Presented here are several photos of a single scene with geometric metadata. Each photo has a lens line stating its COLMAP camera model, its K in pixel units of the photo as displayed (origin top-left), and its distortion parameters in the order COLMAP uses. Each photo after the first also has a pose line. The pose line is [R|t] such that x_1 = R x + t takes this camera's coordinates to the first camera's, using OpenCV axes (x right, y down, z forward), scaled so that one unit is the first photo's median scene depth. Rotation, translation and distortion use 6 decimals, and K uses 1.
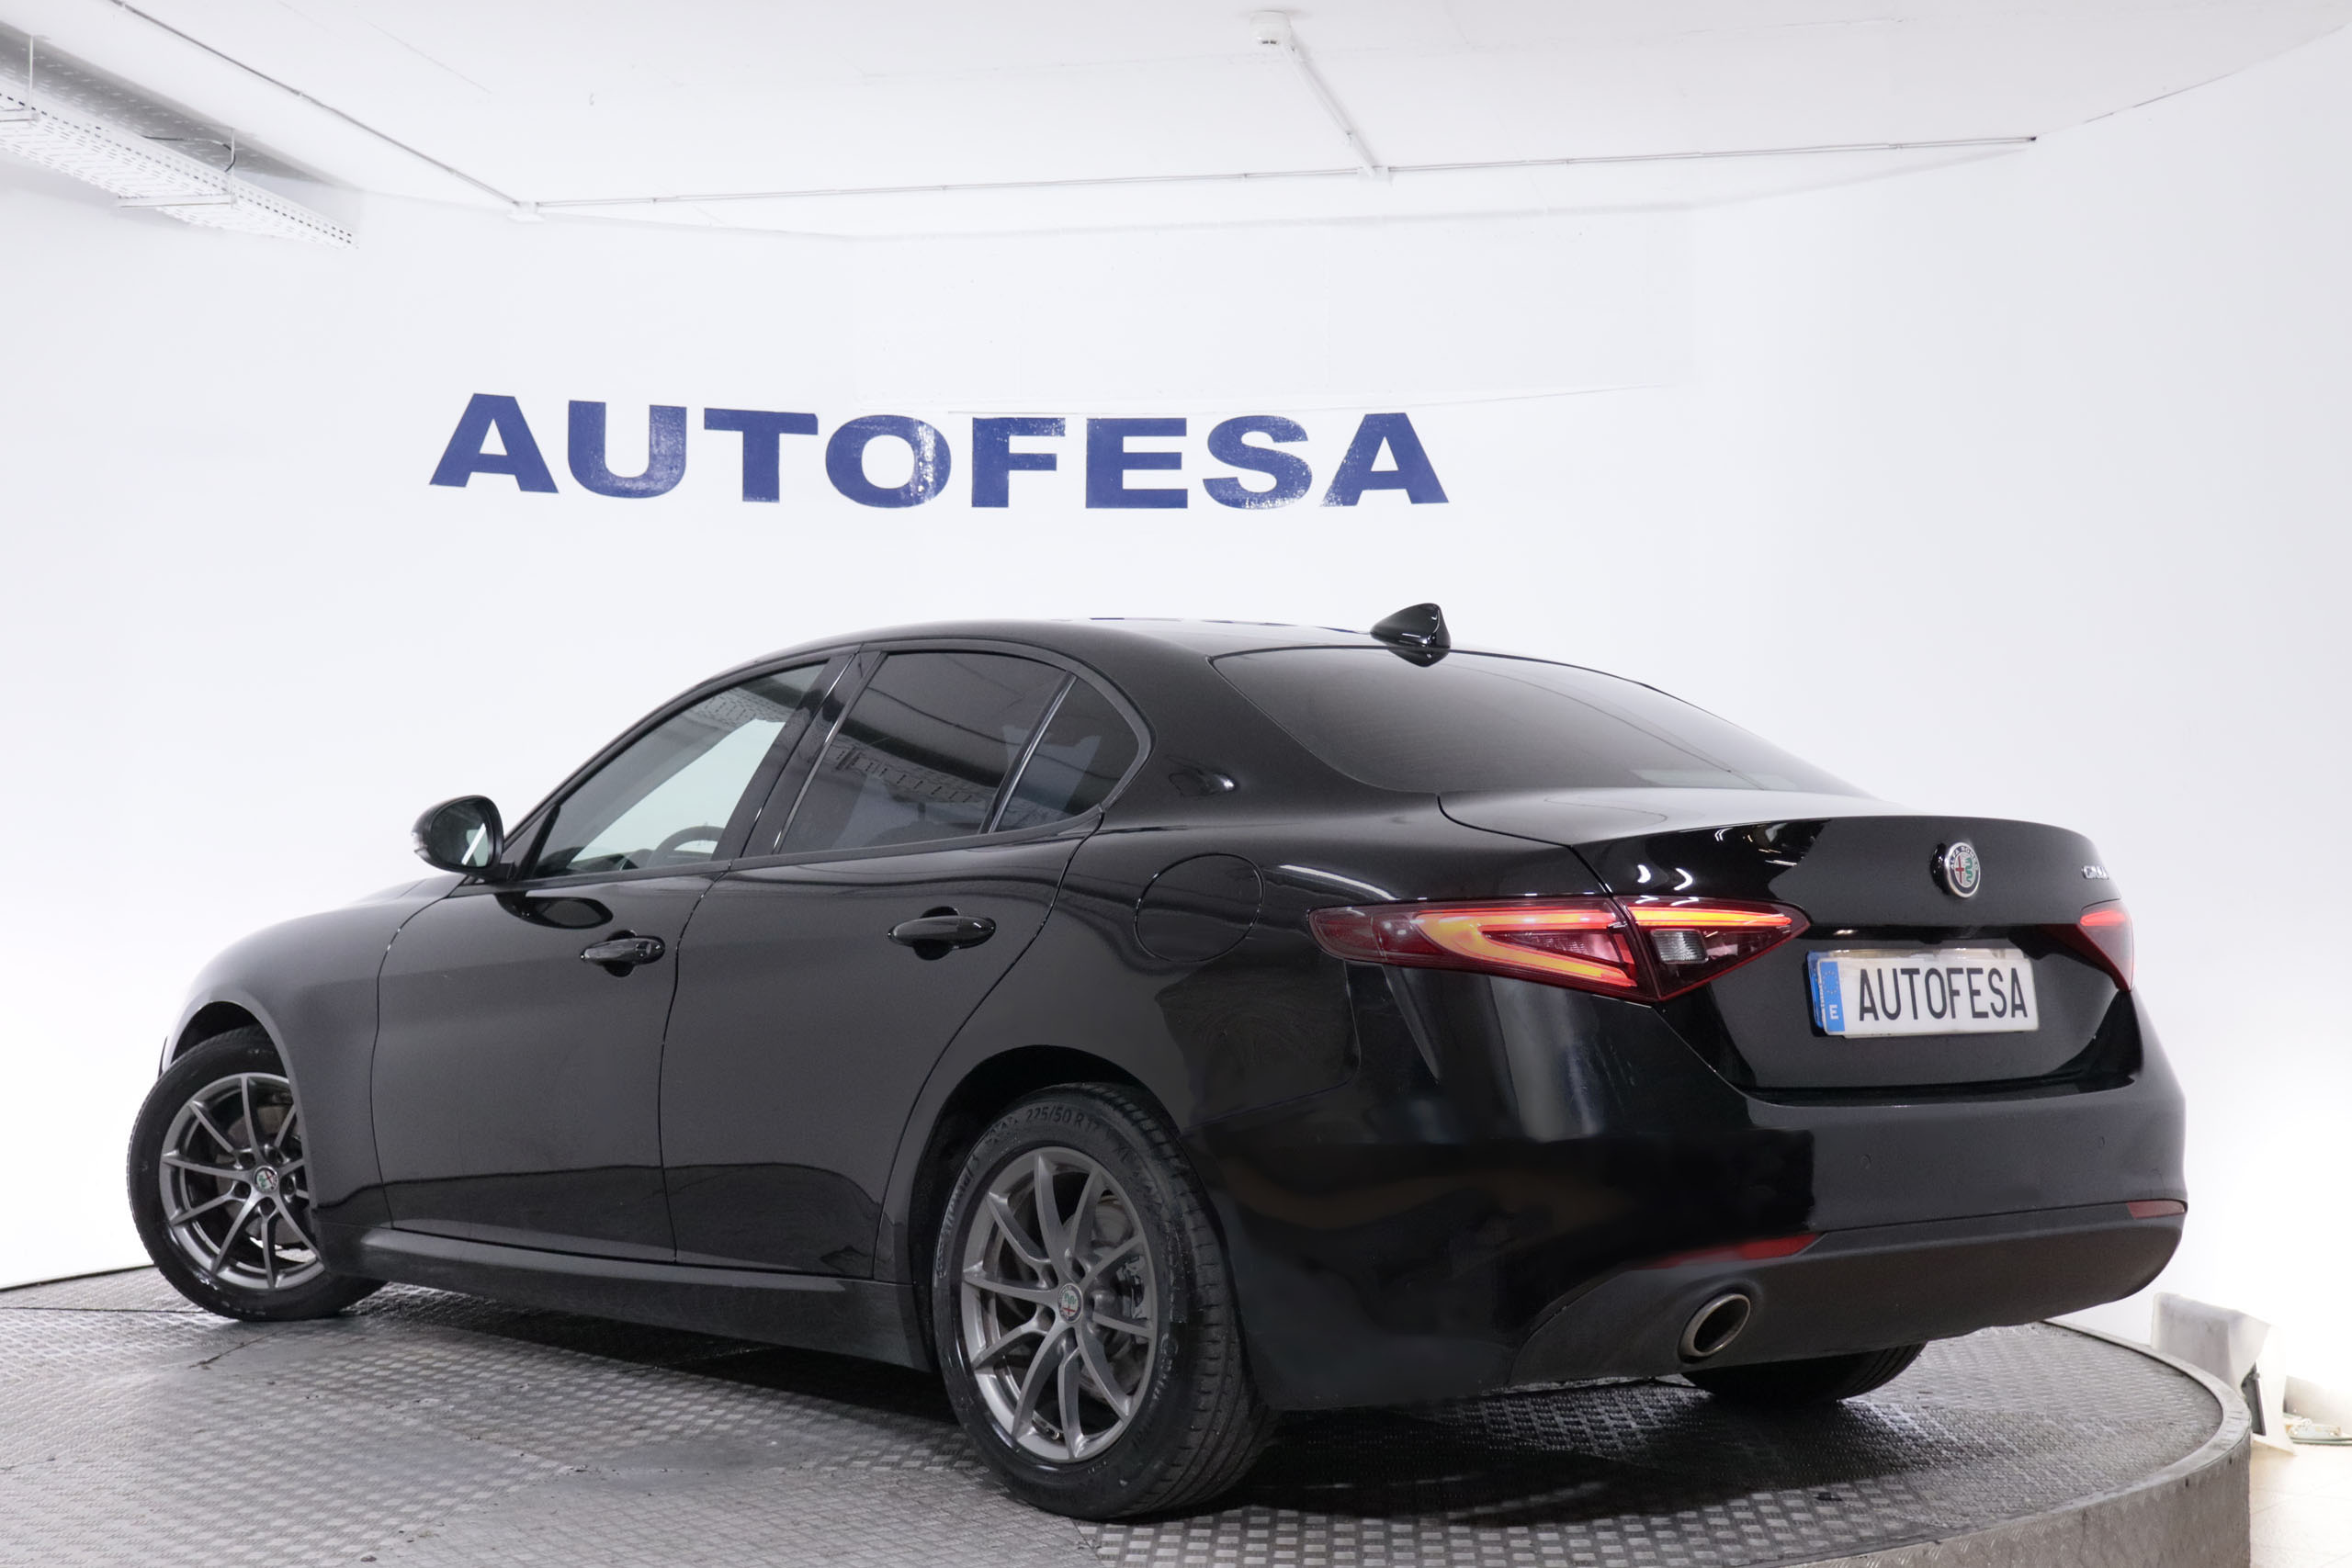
lens RADIAL K [[3329.3, 0, 1186.5], [0, 3329.3, 815.2], [0, 0, 1]] dist [-0.017884, 0.000000]
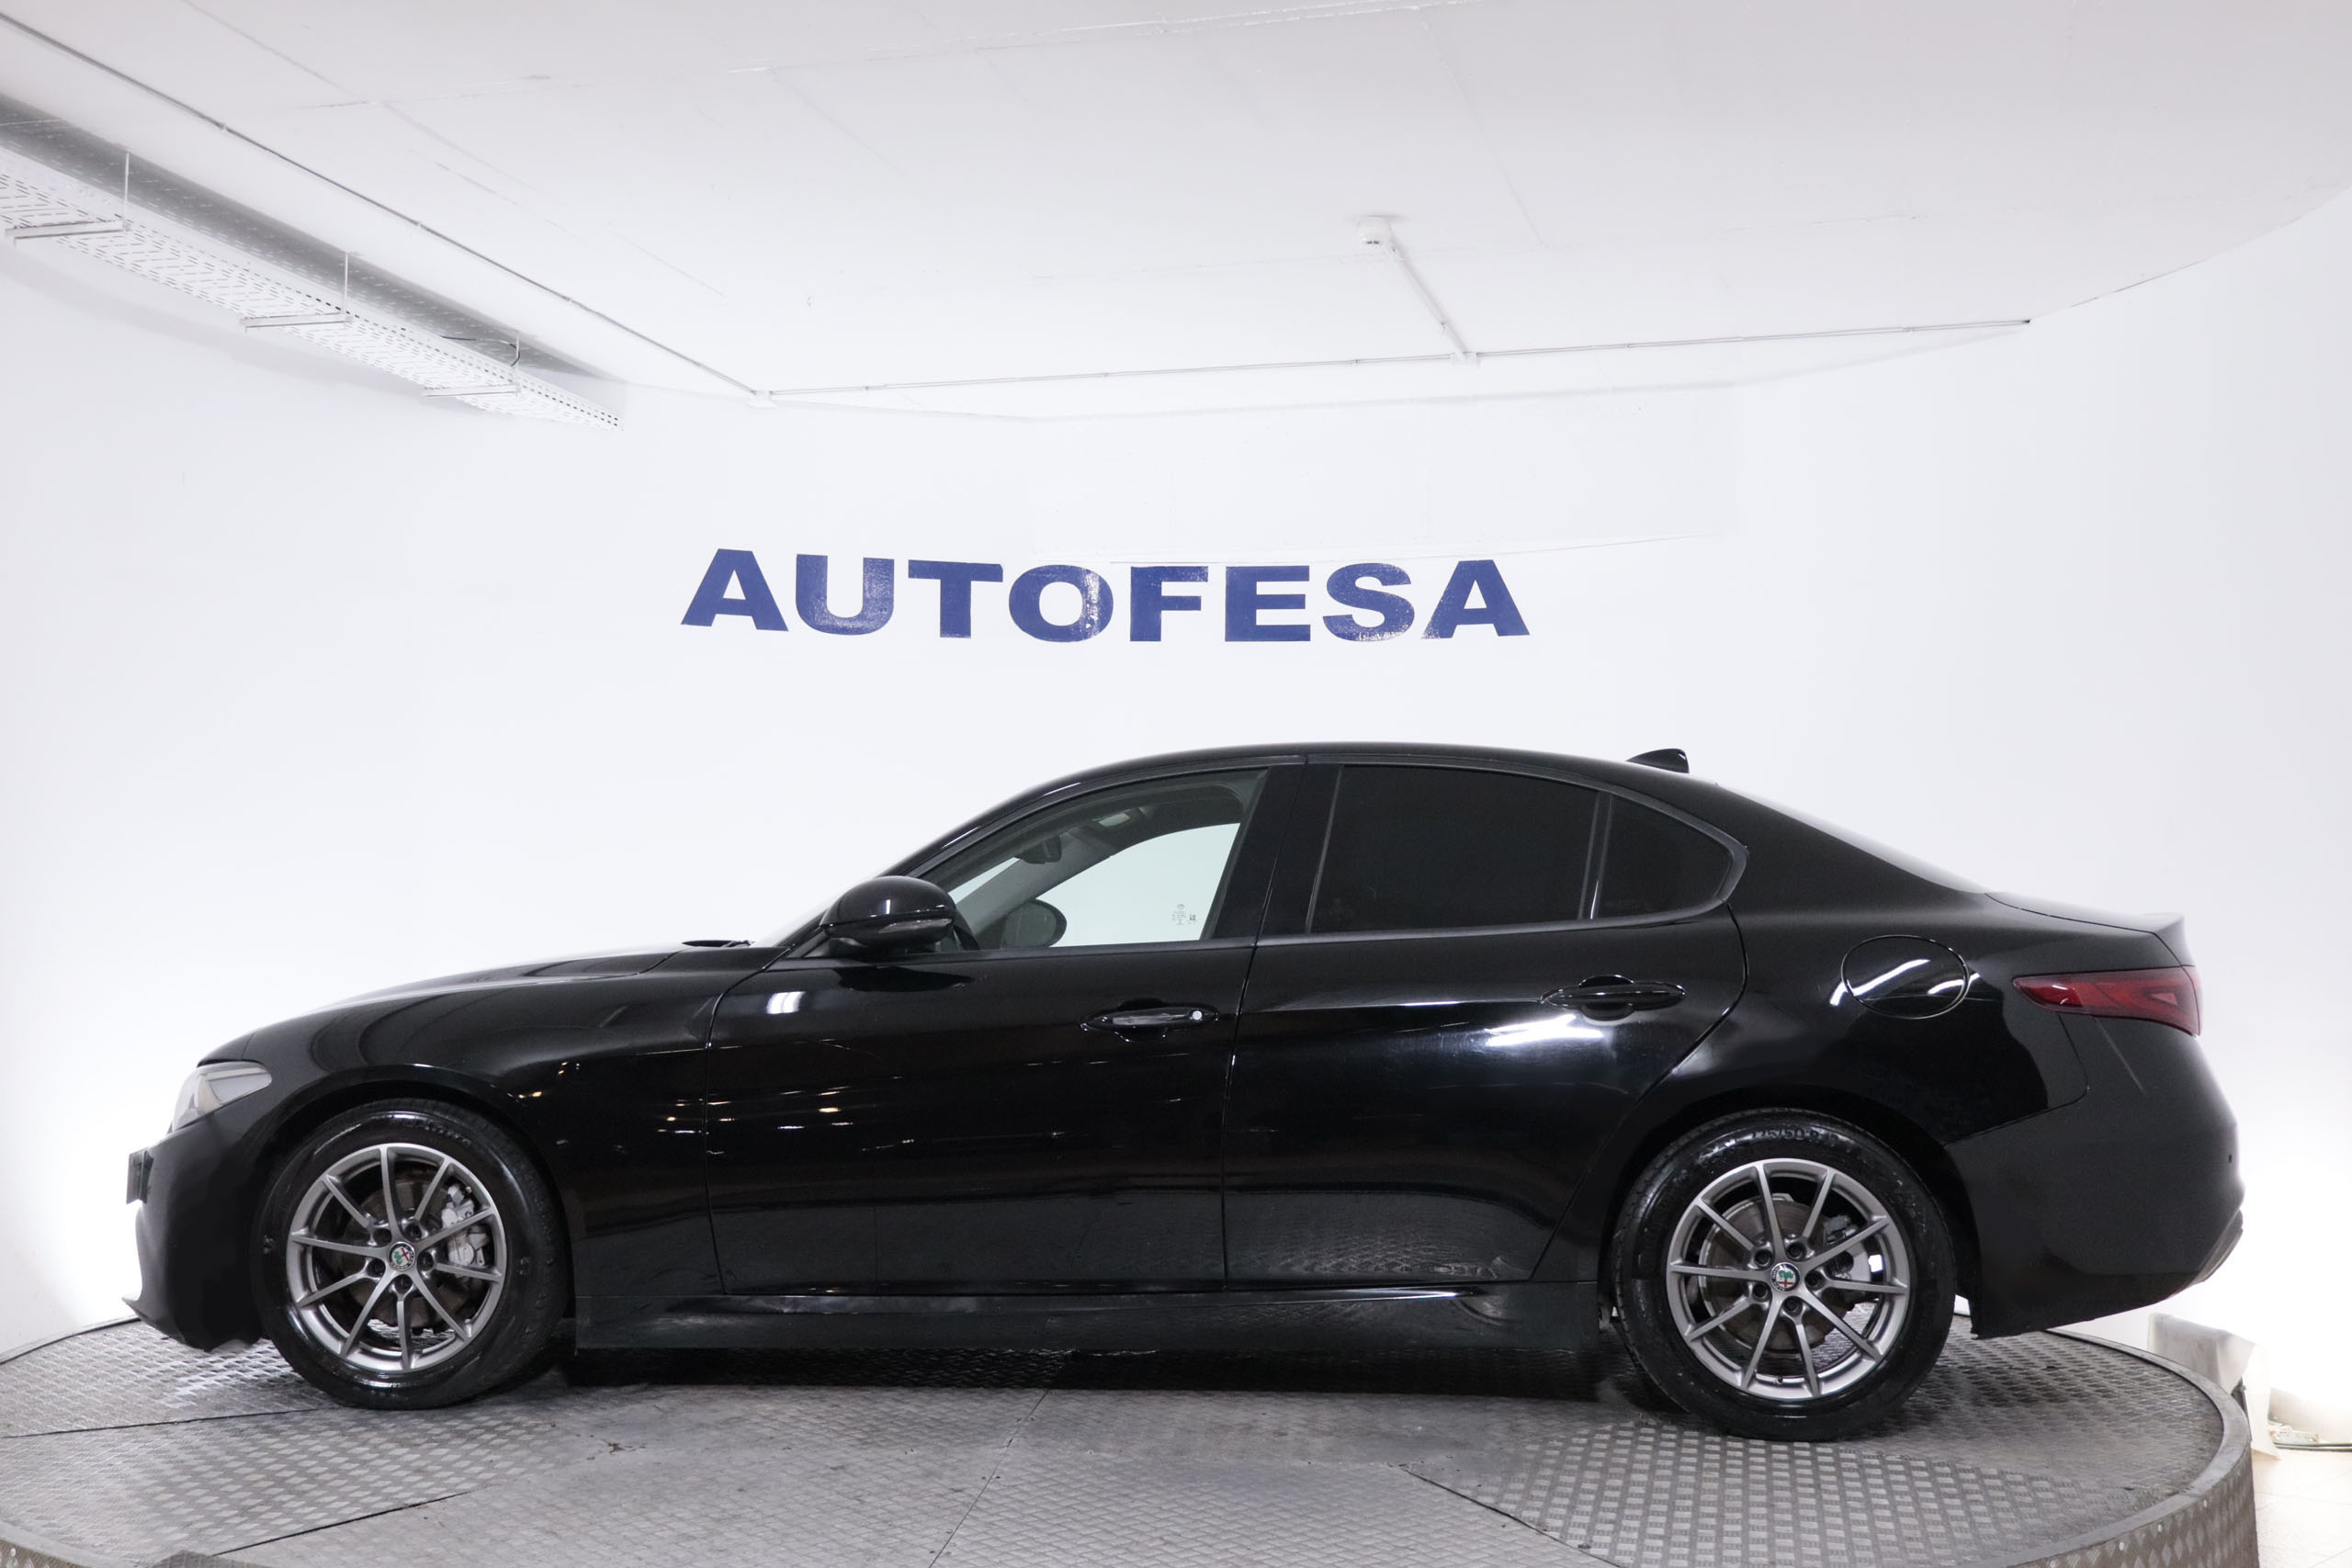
lens RADIAL K [[2673.0, 0, 1172.3], [0, 2673.0, 762.5], [0, 0, 1]] dist [-0.015891, 0.000000]
pose [[0.998425, -0.002806, -0.056027, 0.004675], [0.000016, 0.998762, -0.049743, -0.000915], [0.056098, 0.049664, 0.997189, 0.044356]]
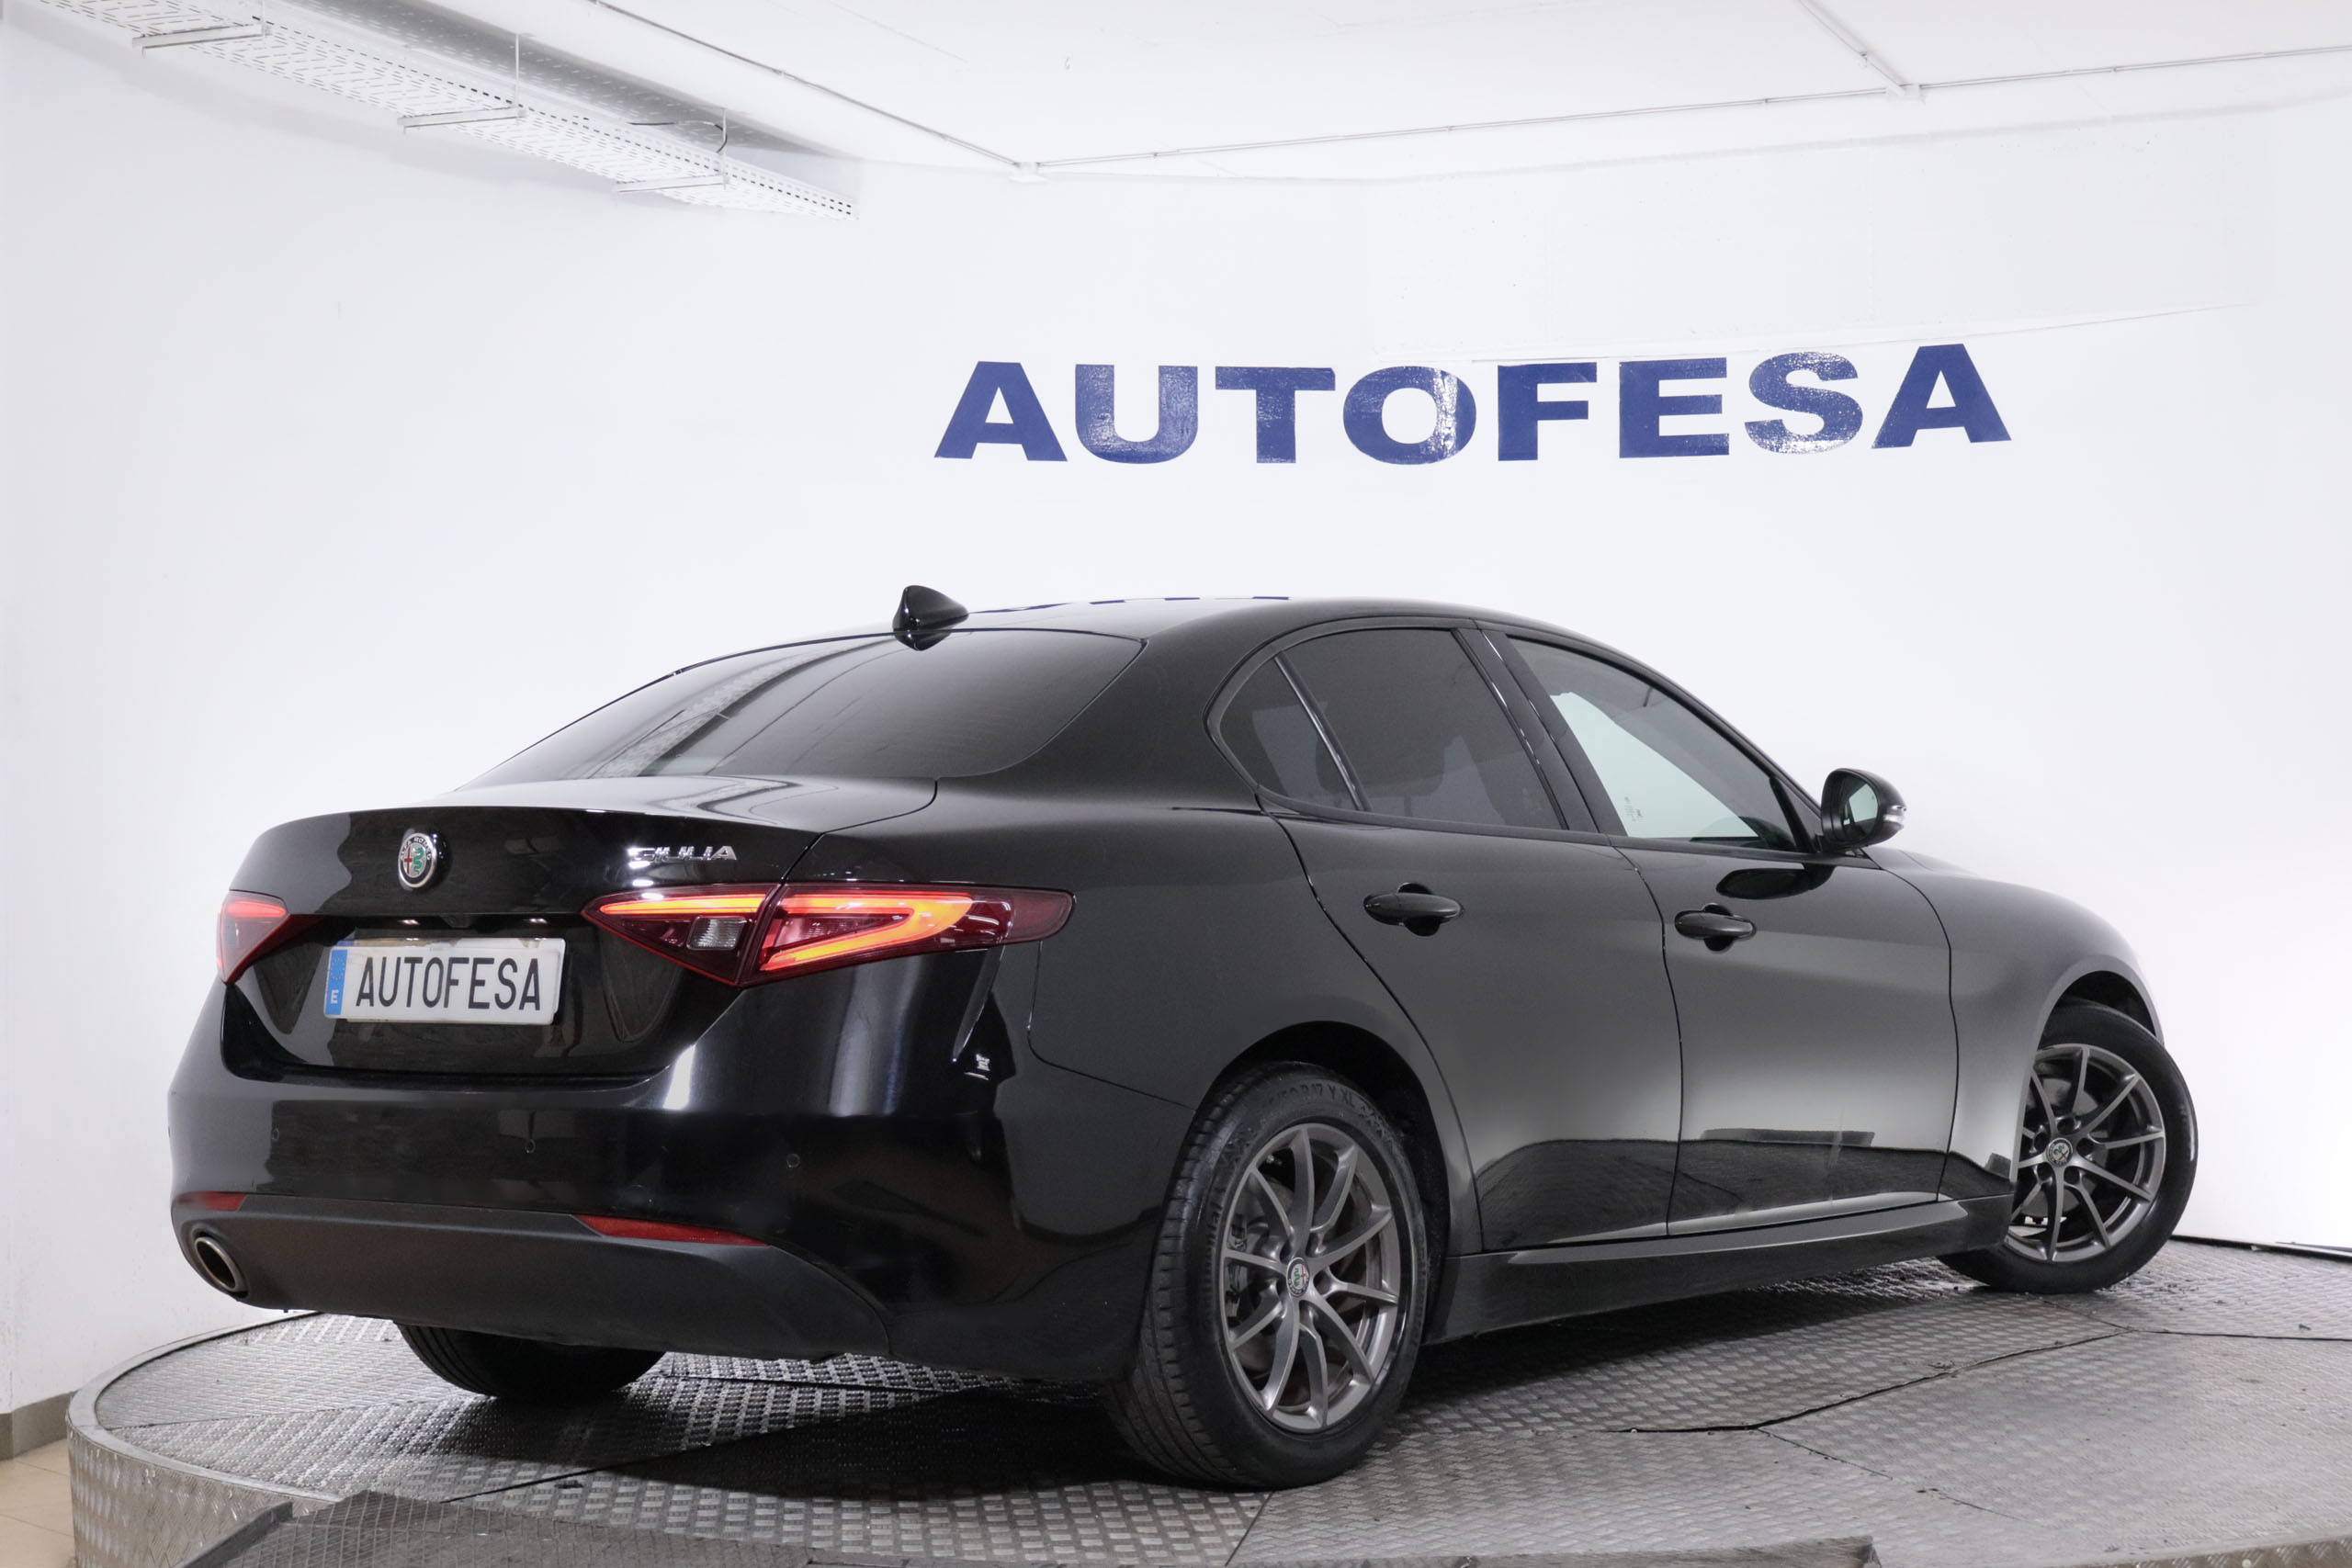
lens RADIAL K [[3701.4, 0, 1112.2], [0, 3701.4, 799.8], [0, 0, 1]] dist [-0.017114, 0.000000]
pose [[0.977953, -0.013180, -0.208408, 0.048256], [0.014309, 0.999890, 0.003911, -0.002086], [0.208334, -0.006807, 0.978034, -0.053334]]
